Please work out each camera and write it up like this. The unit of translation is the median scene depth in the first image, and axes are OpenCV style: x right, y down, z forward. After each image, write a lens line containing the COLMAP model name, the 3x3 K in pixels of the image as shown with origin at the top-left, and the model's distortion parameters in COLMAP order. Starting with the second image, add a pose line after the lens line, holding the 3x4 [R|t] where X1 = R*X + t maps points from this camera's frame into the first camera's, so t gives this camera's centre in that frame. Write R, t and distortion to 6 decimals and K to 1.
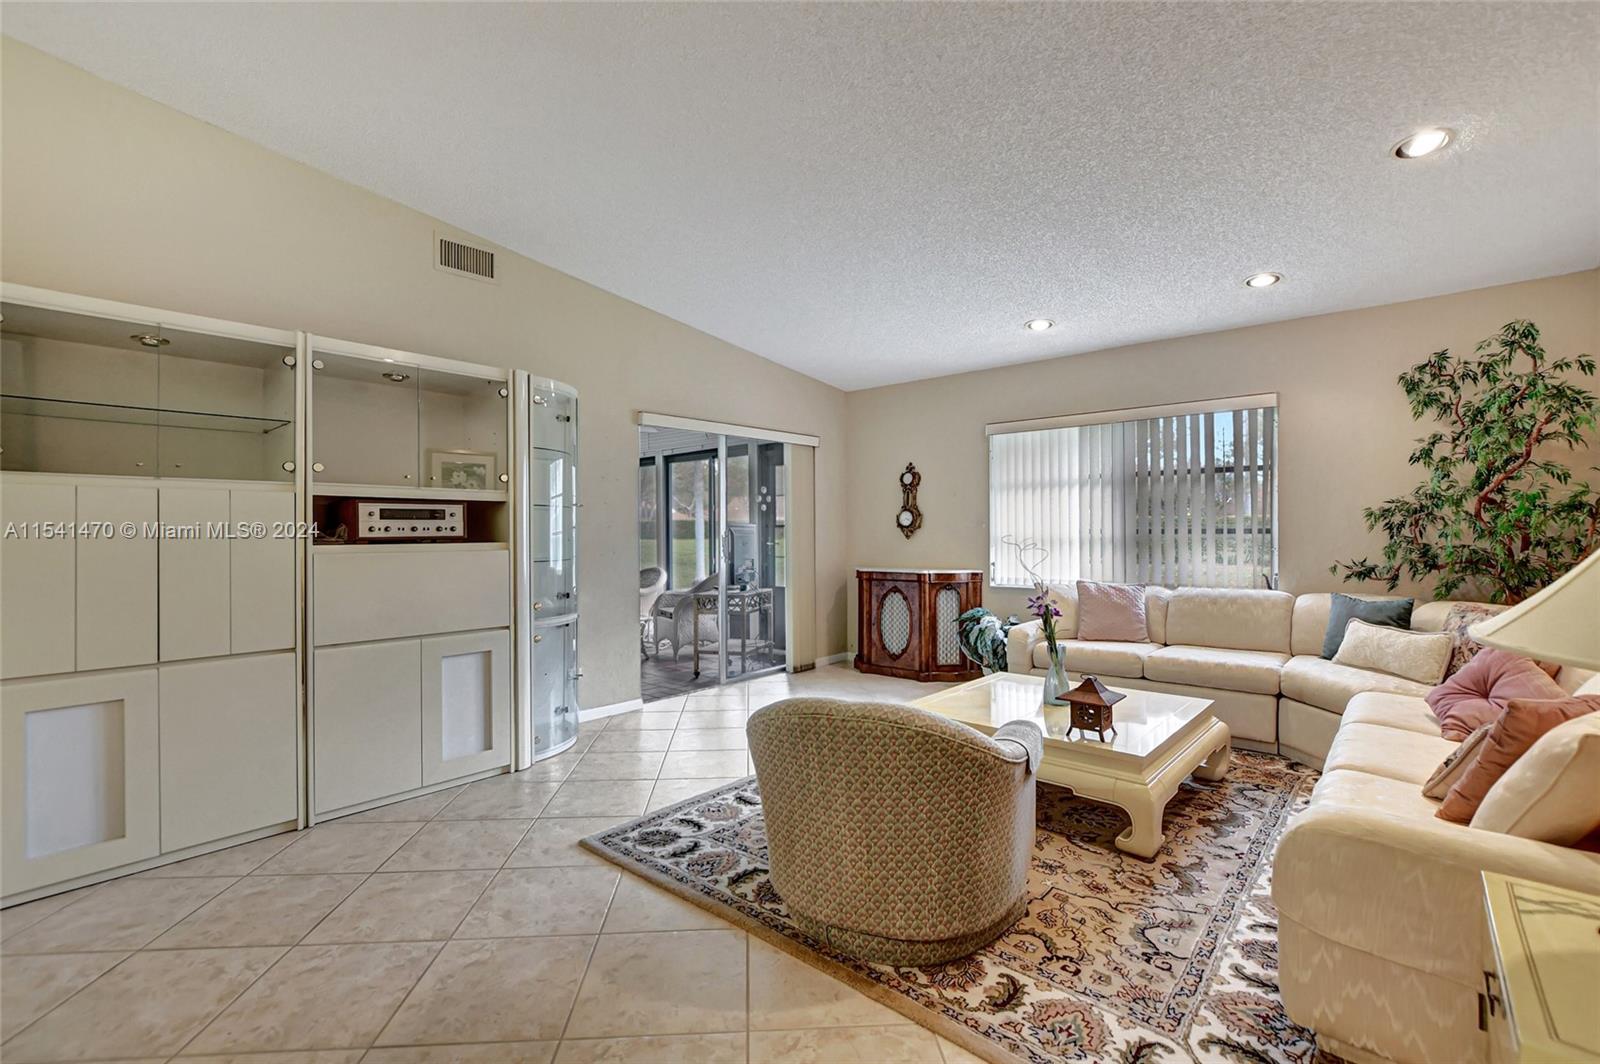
lens RADIAL K [[695.7, 0, 800.0], [0, 695.7, 532.0], [0, 0, 1]] dist [-0.010829, -0.000032]
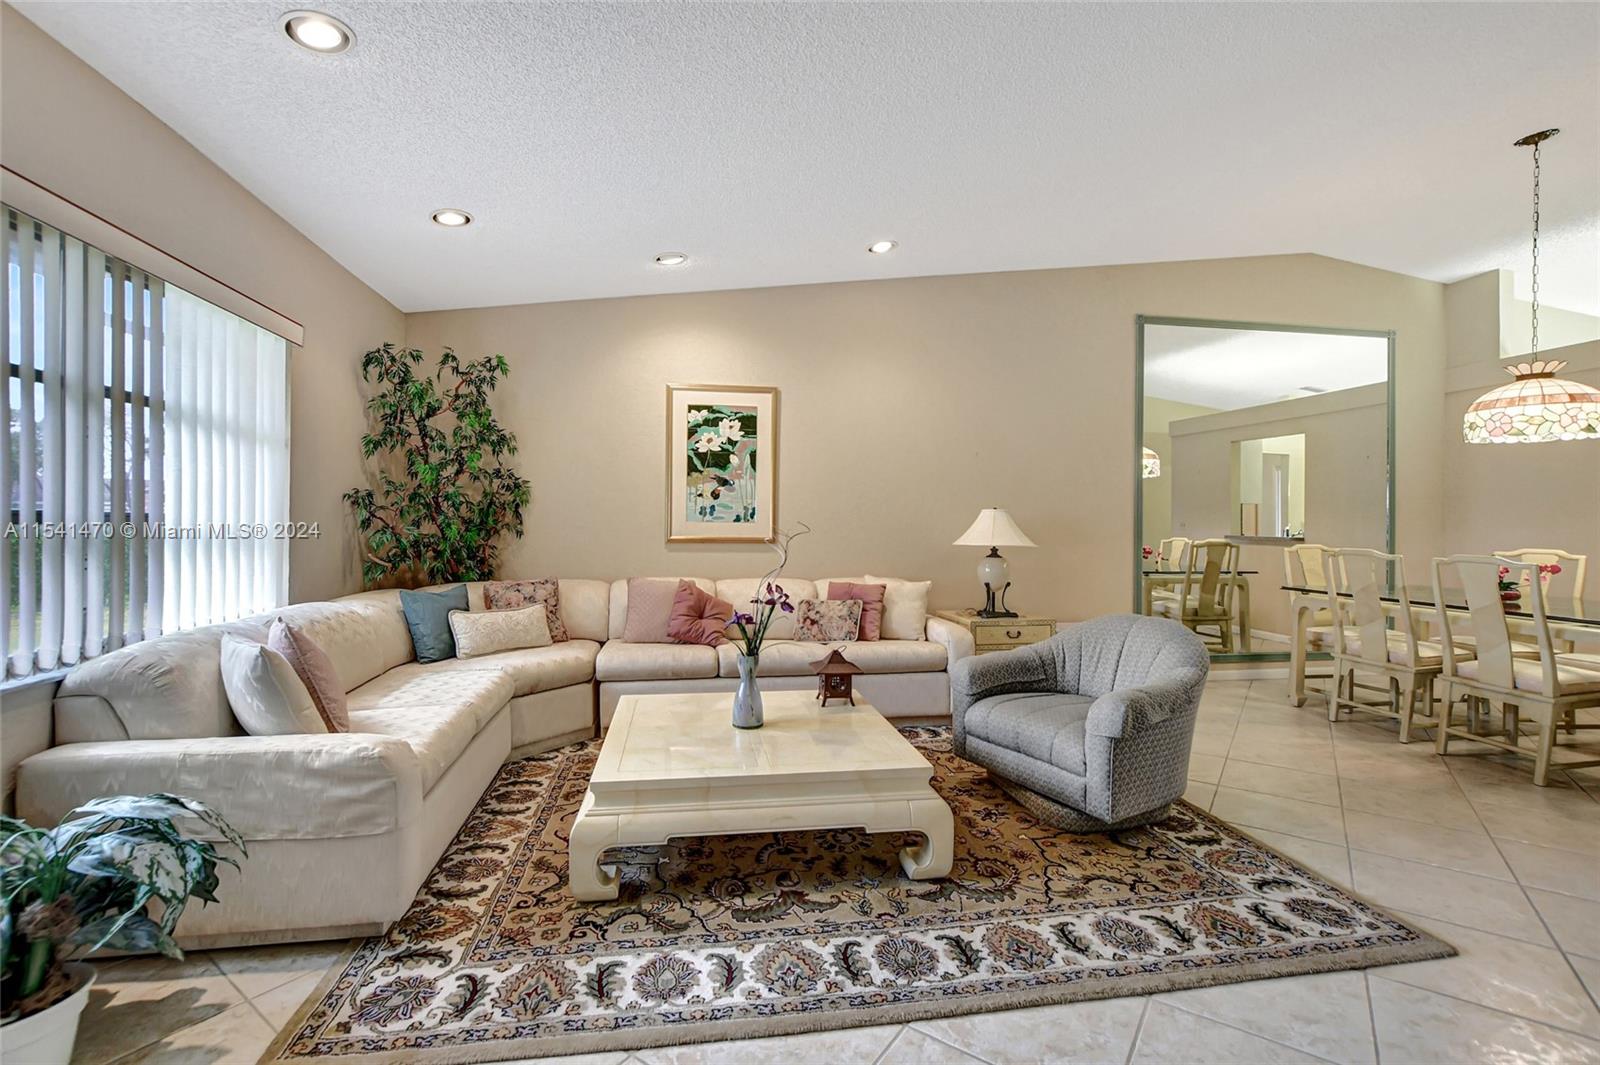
lens RADIAL K [[733.1, 0, 766.8], [0, 733.1, 522.5], [0, 0, 1]] dist [-0.010317, 0.000291]
pose [[-0.758539, 0.005135, 0.651607, -0.229282], [0.003941, 0.999987, -0.003293, 0.007296], [-0.651616, 0.000070, -0.758549, 1.723680]]
